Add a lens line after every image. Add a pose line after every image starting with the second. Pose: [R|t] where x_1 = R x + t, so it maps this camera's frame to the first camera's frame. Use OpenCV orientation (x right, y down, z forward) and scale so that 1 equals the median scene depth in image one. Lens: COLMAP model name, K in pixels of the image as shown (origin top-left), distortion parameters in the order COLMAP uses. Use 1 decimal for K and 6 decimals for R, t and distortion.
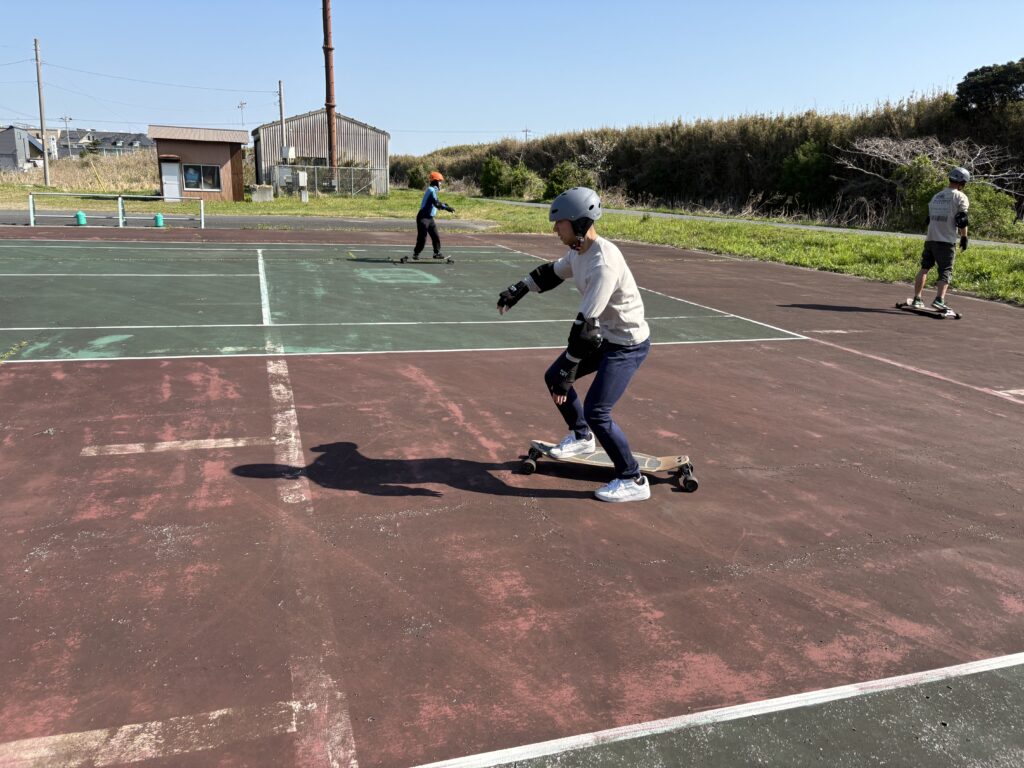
lens RADIAL K [[773.0, 0, 514.1], [0, 773.0, 407.1], [0, 0, 1]] dist [0.005512, -0.014977]
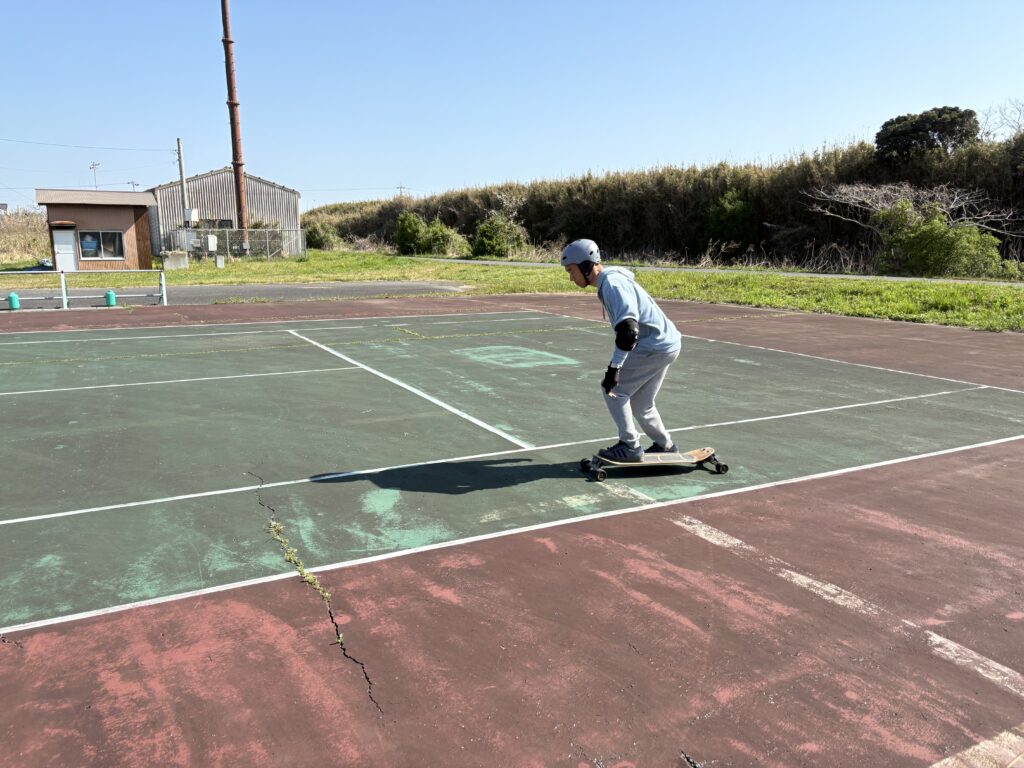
lens RADIAL K [[773.0, 0, 514.1], [0, 773.0, 407.1], [0, 0, 1]] dist [0.005512, -0.014977]
pose [[0.984132, -0.067492, 0.164098, -0.082729], [0.078195, 0.995151, -0.059658, -0.019623], [-0.159276, 0.071543, 0.984638, 0.057663]]
